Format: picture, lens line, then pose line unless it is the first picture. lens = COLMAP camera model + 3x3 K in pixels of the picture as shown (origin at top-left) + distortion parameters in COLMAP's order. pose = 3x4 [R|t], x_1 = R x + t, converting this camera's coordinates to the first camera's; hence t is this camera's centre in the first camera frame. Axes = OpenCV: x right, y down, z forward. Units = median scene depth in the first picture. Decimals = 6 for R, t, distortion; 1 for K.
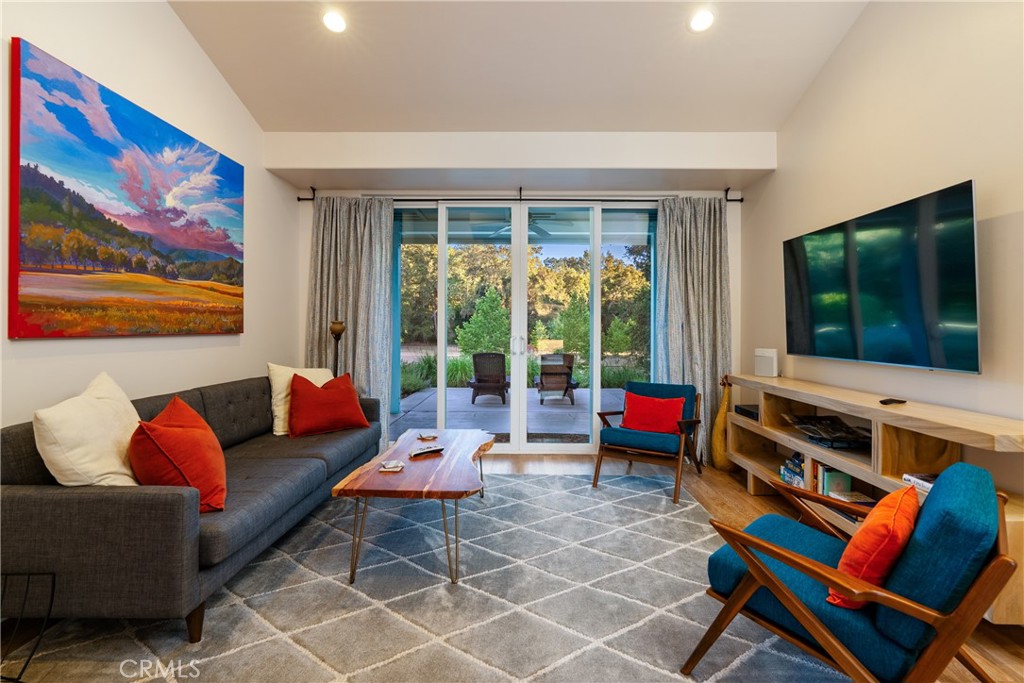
lens RADIAL K [[467.1, 0, 515.0], [0, 467.1, 336.2], [0, 0, 1]] dist [-0.008737, 0.002803]
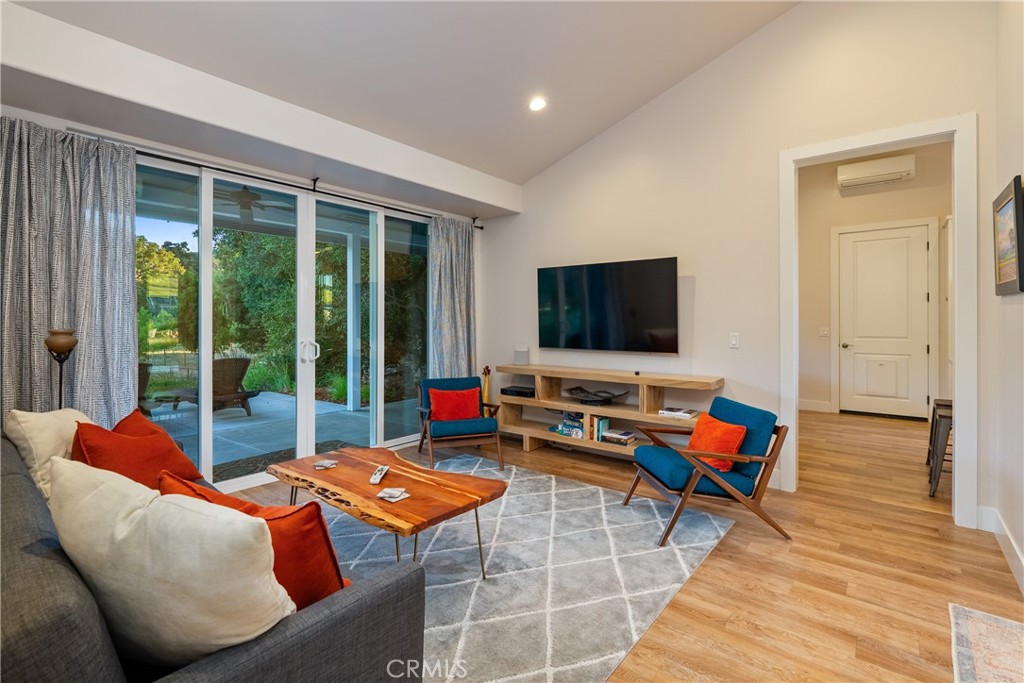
lens RADIAL K [[467.1, 0, 514.6], [0, 467.1, 332.9], [0, 0, 1]] dist [-0.008737, 0.002803]
pose [[0.617840, -0.025976, 0.785874, -0.584555], [0.018197, 0.999659, 0.018736, -0.035524], [-0.786093, 0.002725, 0.618102, 0.178381]]
